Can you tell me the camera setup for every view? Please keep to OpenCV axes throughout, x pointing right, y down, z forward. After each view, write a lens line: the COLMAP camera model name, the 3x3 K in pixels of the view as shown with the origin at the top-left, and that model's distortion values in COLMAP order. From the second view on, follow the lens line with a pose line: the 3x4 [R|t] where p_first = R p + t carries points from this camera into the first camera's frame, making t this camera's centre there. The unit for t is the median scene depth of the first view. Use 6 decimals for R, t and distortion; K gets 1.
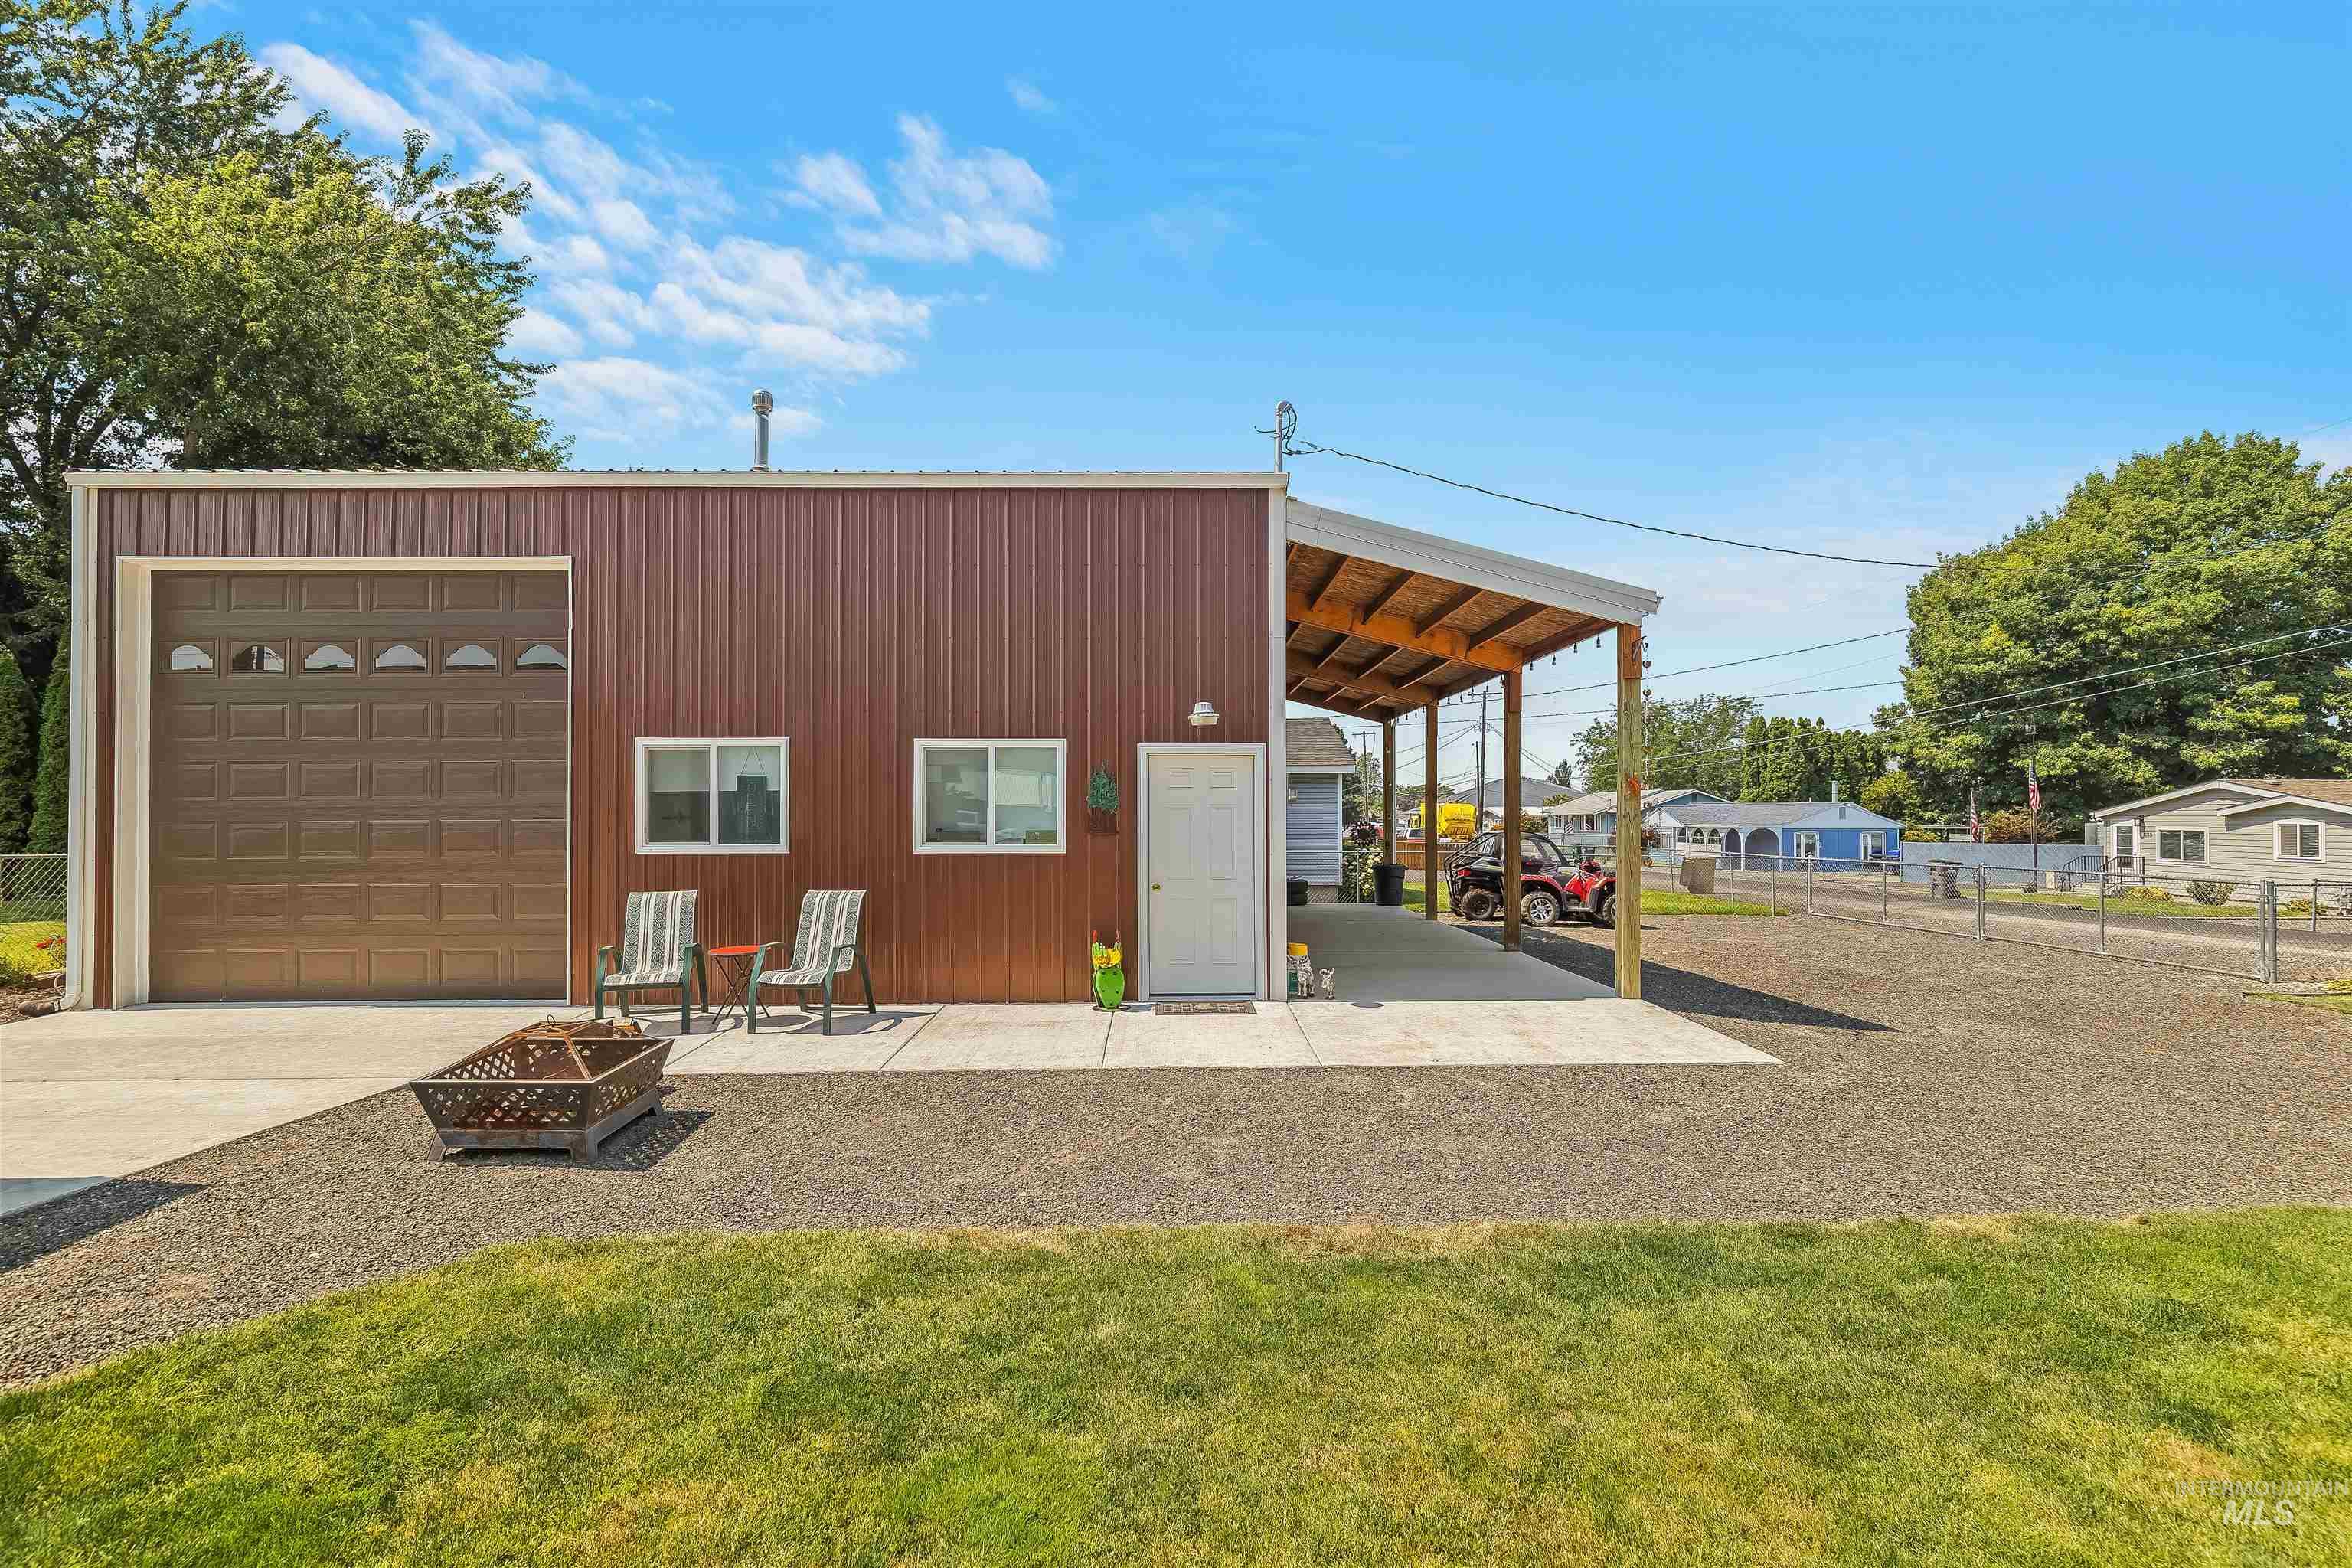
lens RADIAL K [[1075.9, 0, 1182.6], [0, 1075.9, 796.0], [0, 0, 1]] dist [-0.003897, -0.000196]
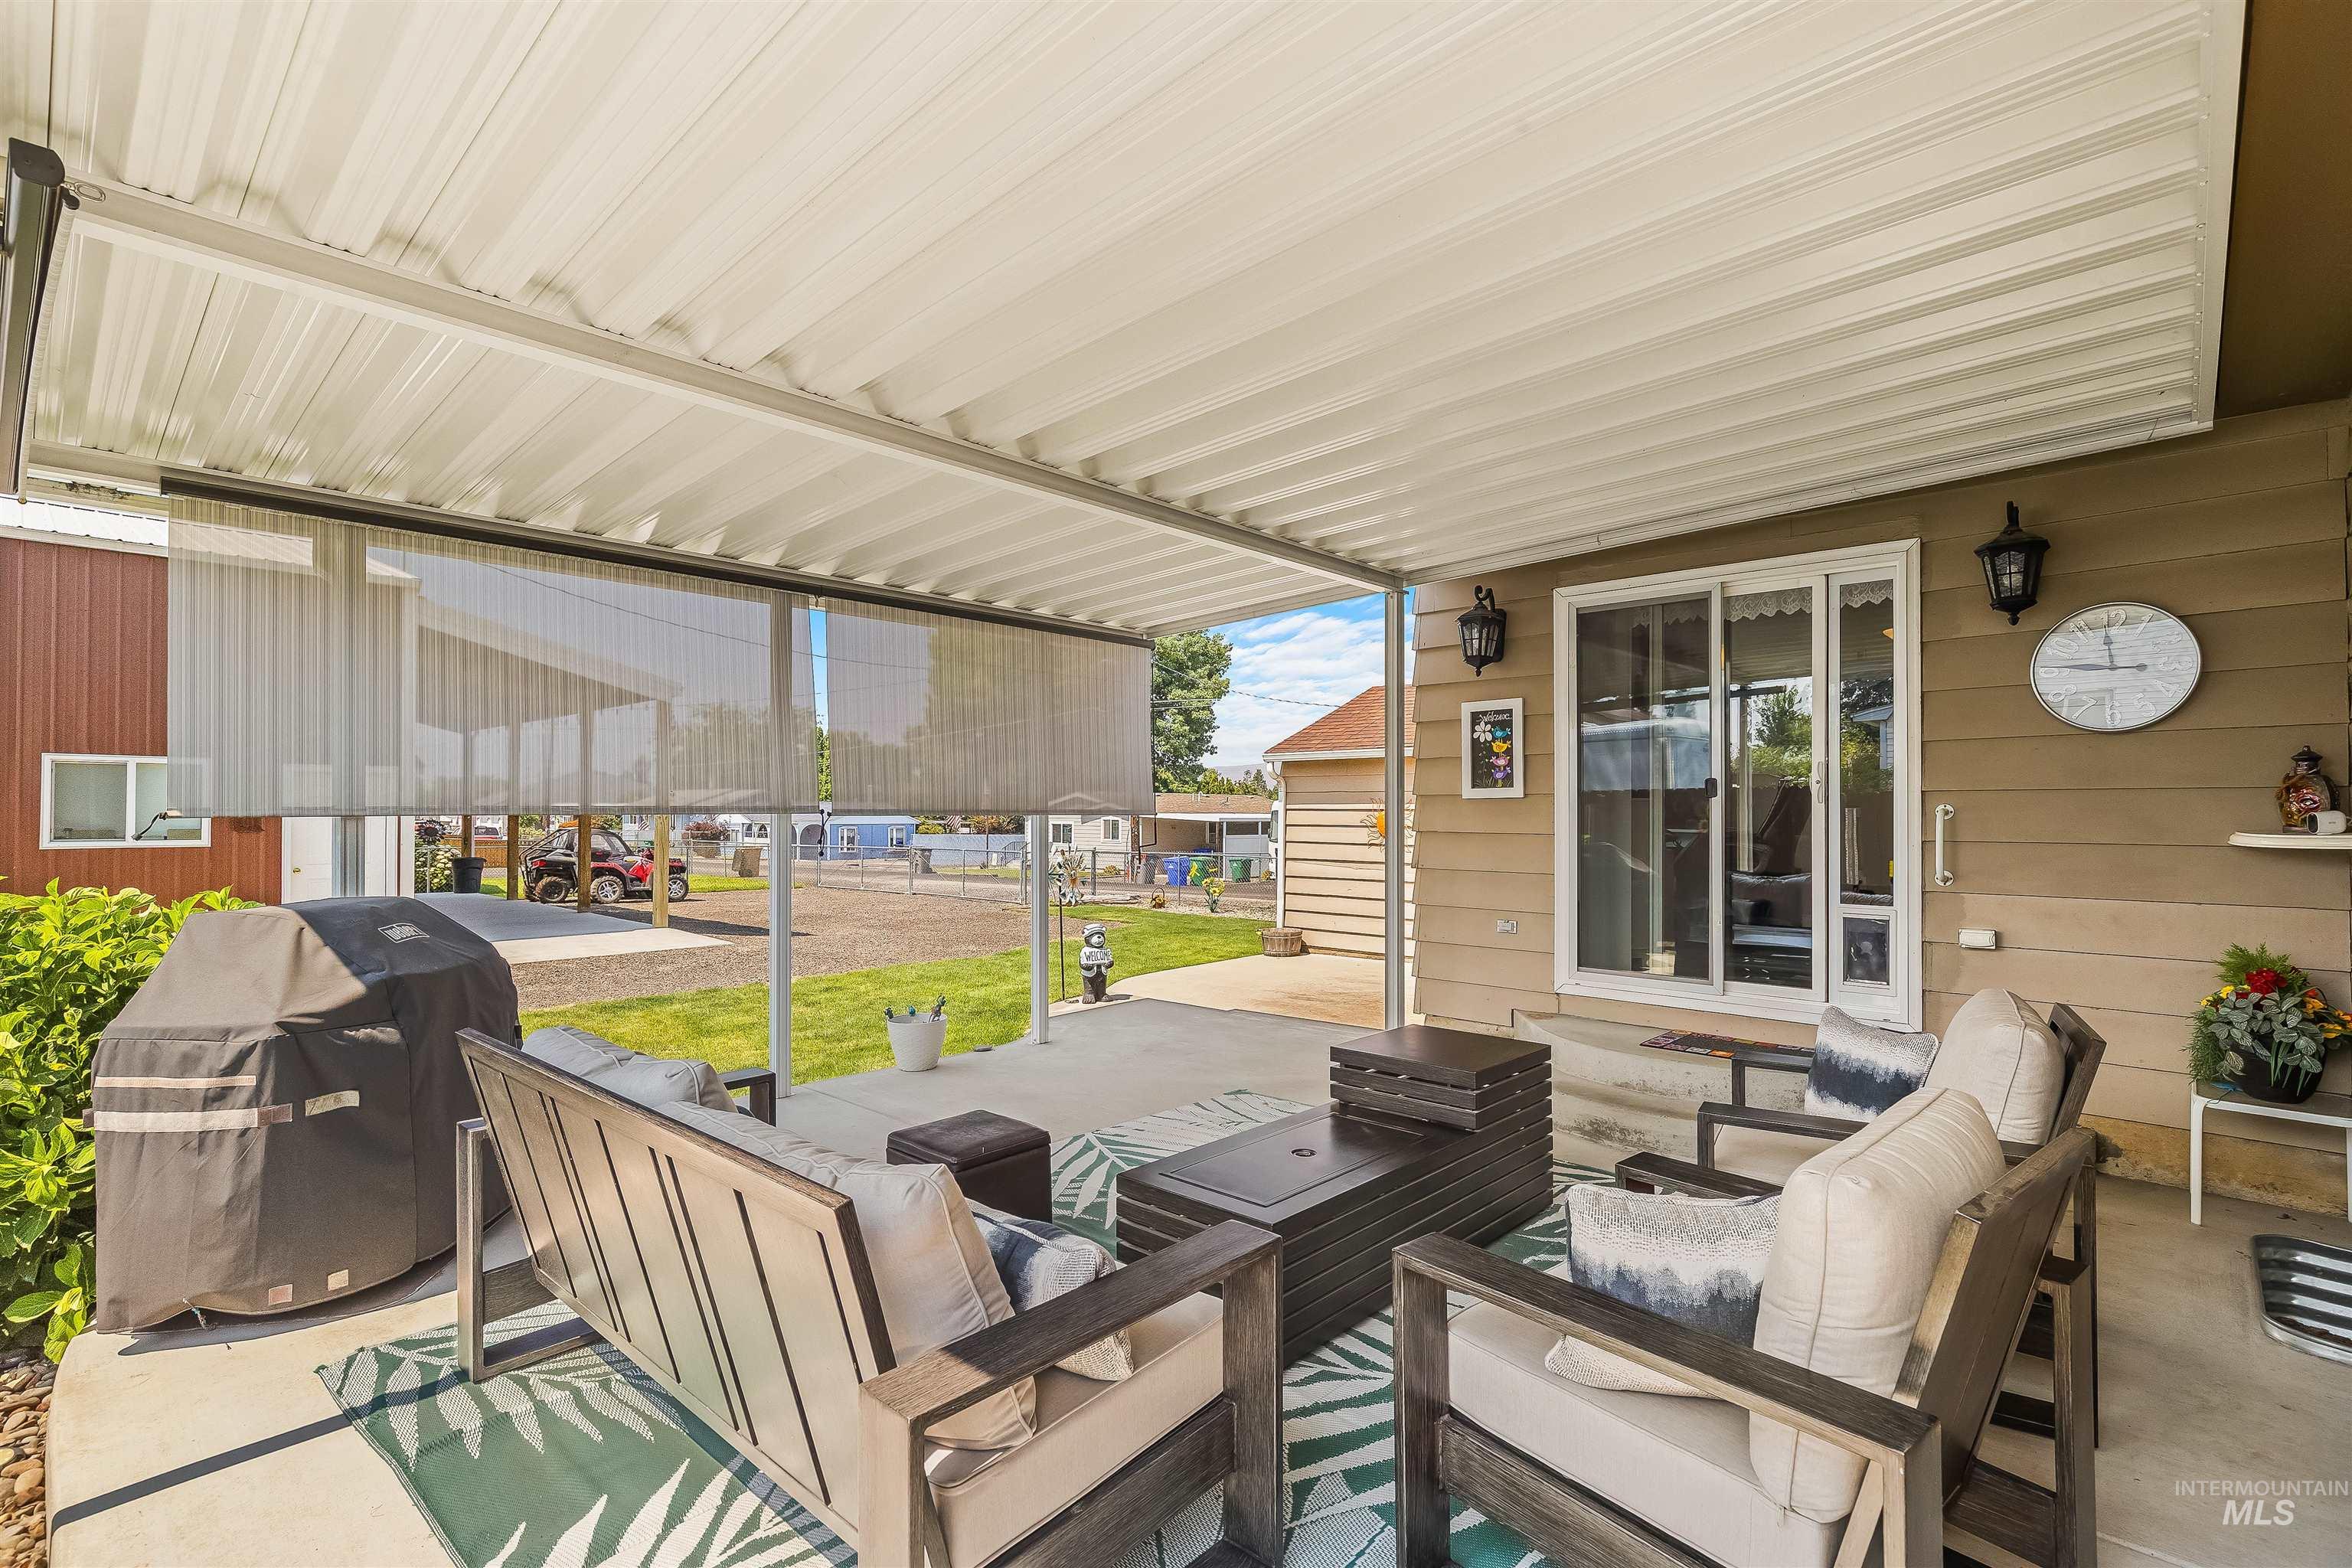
lens RADIAL K [[1075.9, 0, 1182.6], [0, 1075.9, 796.0], [0, 0, 1]] dist [-0.003897, -0.000196]
pose [[0.691851, 0.012828, 0.721927, -0.229247], [-0.015314, 0.999878, -0.003090, -0.021614], [-0.721878, -0.008918, 0.691963, -0.730895]]
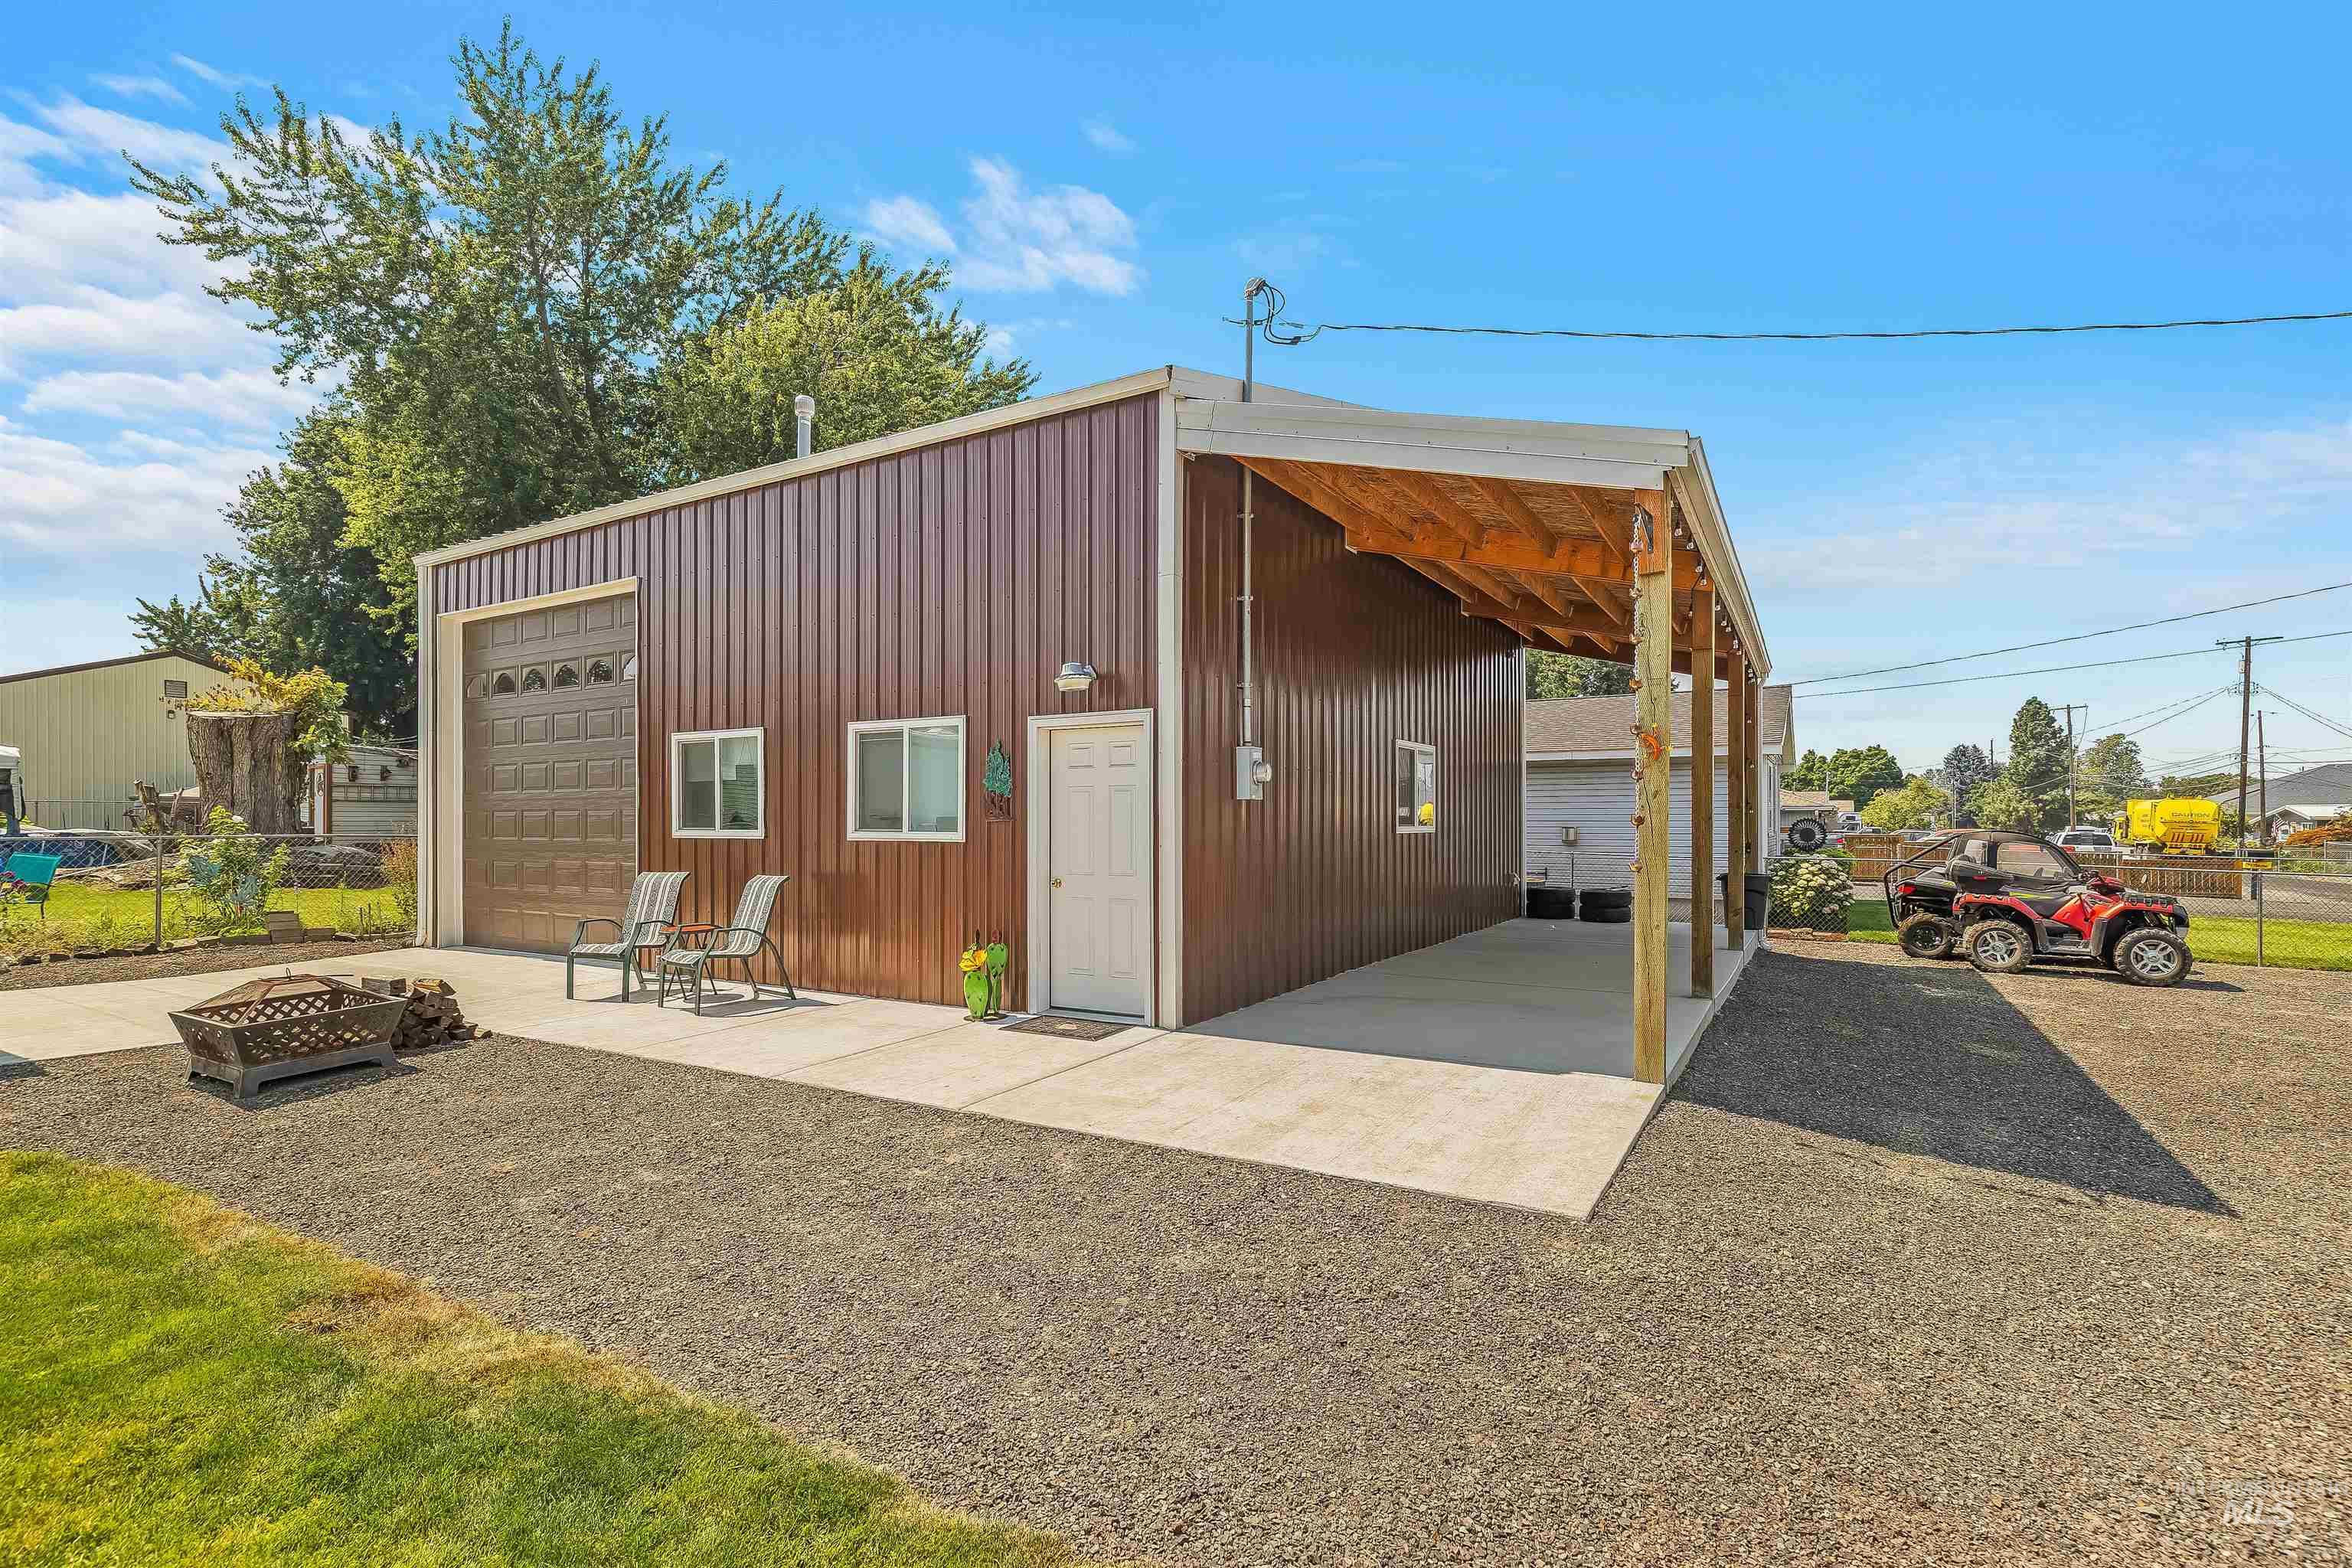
lens RADIAL K [[1087.5, 0, 1177.0], [0, 1087.5, 823.4], [0, 0, 1]] dist [0.001573, 0.000540]
pose [[0.853136, 0.002810, -0.521680, 0.518641], [0.009091, 0.999754, 0.020253, 0.020228], [0.521609, -0.022021, 0.852901, 0.309293]]
